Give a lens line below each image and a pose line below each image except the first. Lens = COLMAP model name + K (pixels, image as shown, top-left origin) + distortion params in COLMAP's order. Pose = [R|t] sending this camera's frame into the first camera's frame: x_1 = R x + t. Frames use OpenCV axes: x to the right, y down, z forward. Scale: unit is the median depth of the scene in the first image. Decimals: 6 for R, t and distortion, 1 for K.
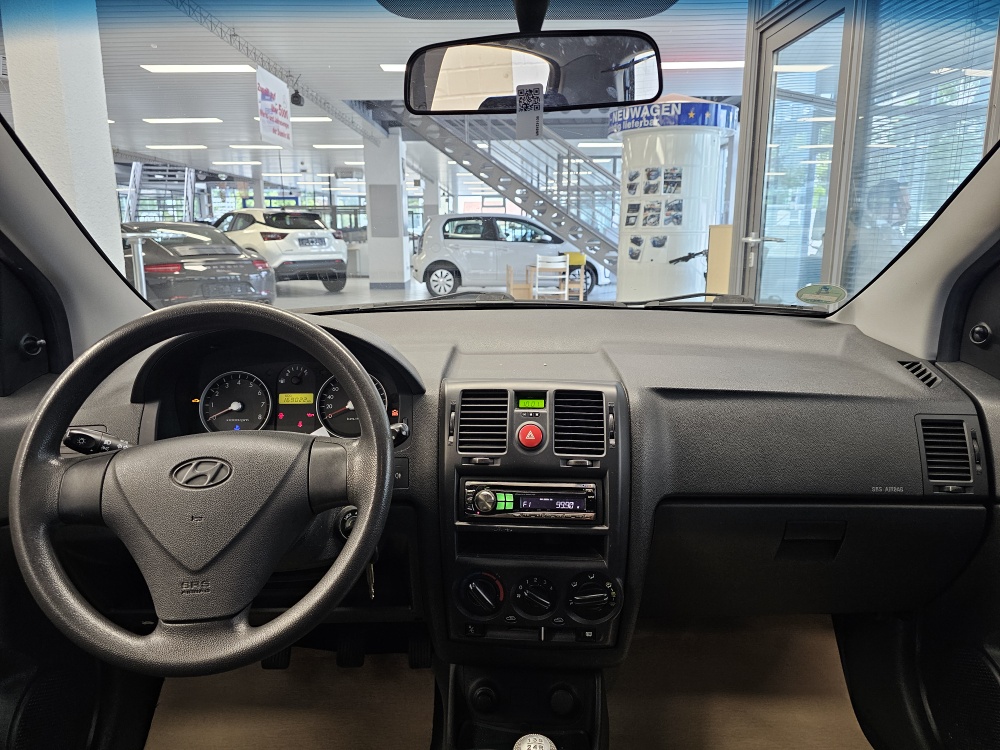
lens RADIAL K [[683.3, 0, 490.7], [0, 683.3, 361.8], [0, 0, 1]] dist [0.070965, -0.059286]
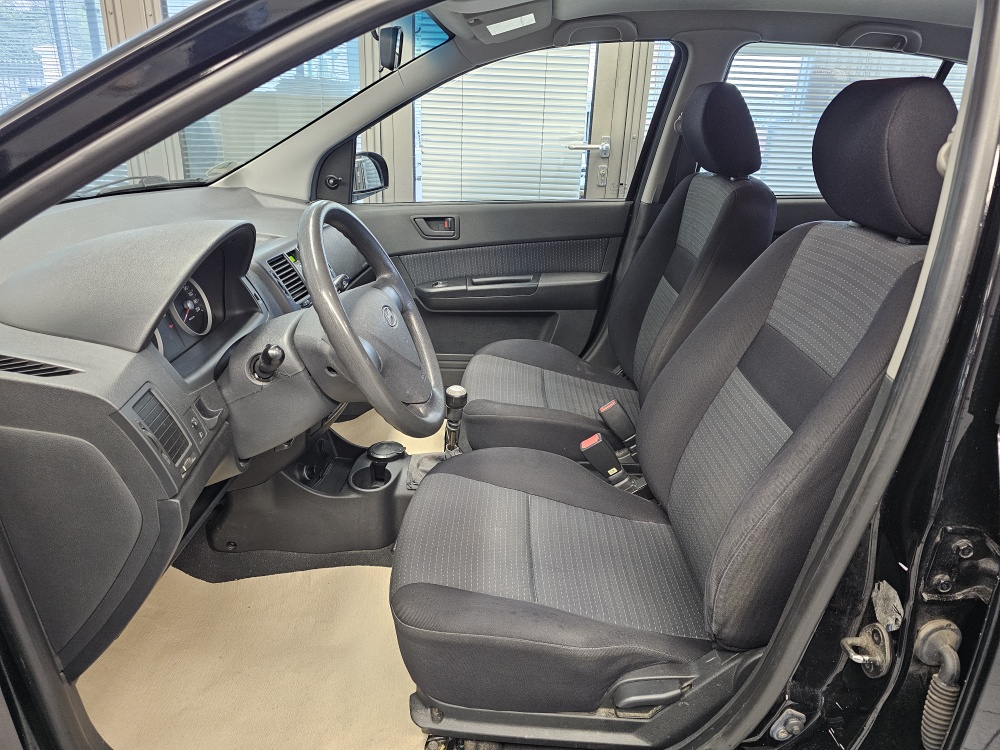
lens RADIAL K [[683.3, 0, 497.4], [0, 683.3, 375.5], [0, 0, 1]] dist [0.070965, -0.059286]
pose [[0.044813, -0.362373, 0.930955, -1.176169], [0.164417, 0.921859, 0.350918, -0.130638], [-0.985372, 0.137339, 0.100892, 0.404448]]
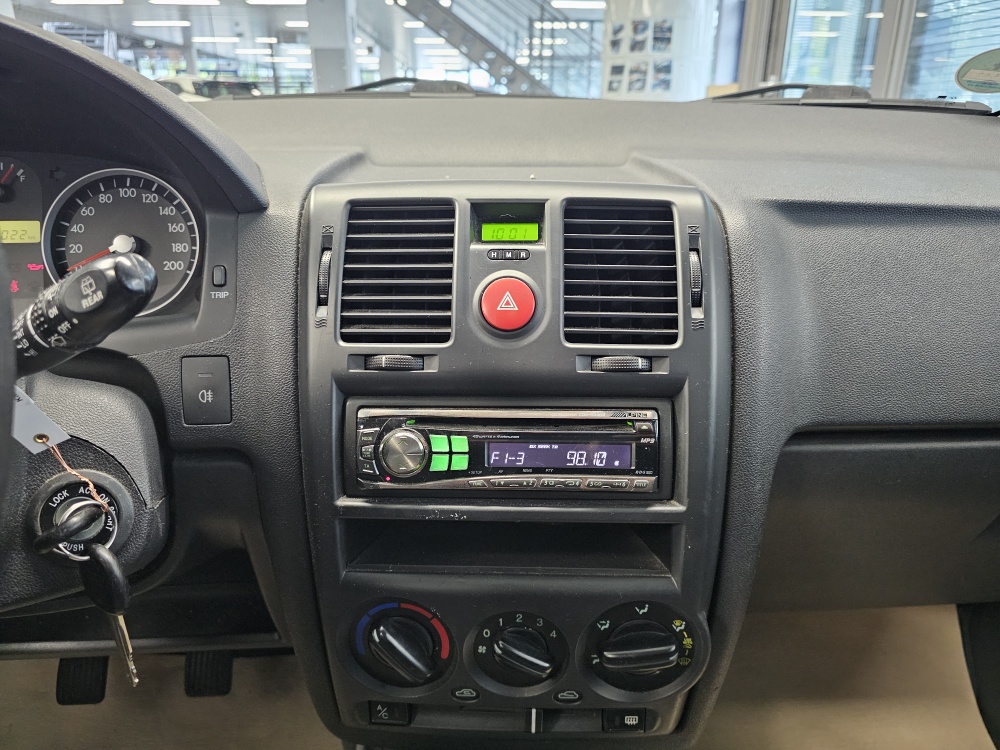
lens RADIAL K [[683.3, 0, 498.7], [0, 683.3, 369.2], [0, 0, 1]] dist [0.070965, -0.059286]
pose [[0.998305, -0.011645, 0.057023, 0.023005], [0.002531, 0.987537, 0.157367, 0.068614], [-0.058145, -0.156956, 0.985892, 0.479053]]
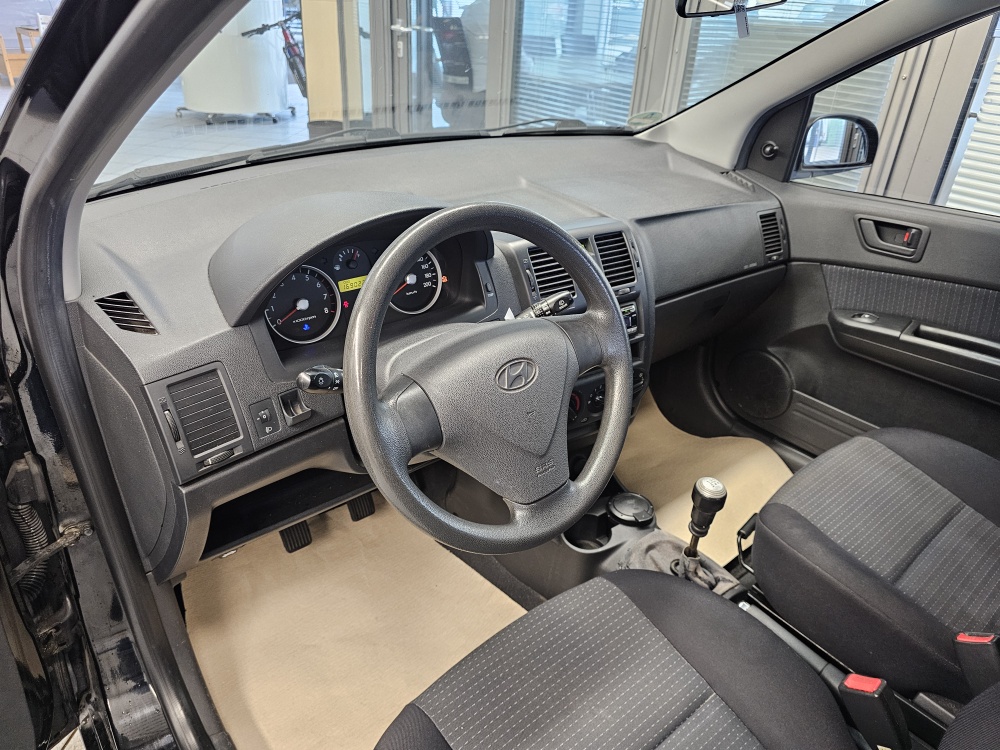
lens RADIAL K [[683.3, 0, 496.8], [0, 683.3, 360.4], [0, 0, 1]] dist [0.070965, -0.059286]
pose [[0.783408, -0.258876, 0.565026, -0.661528], [0.072614, 0.941021, 0.330466, -0.138224], [-0.617251, -0.217861, 0.756001, 0.135281]]
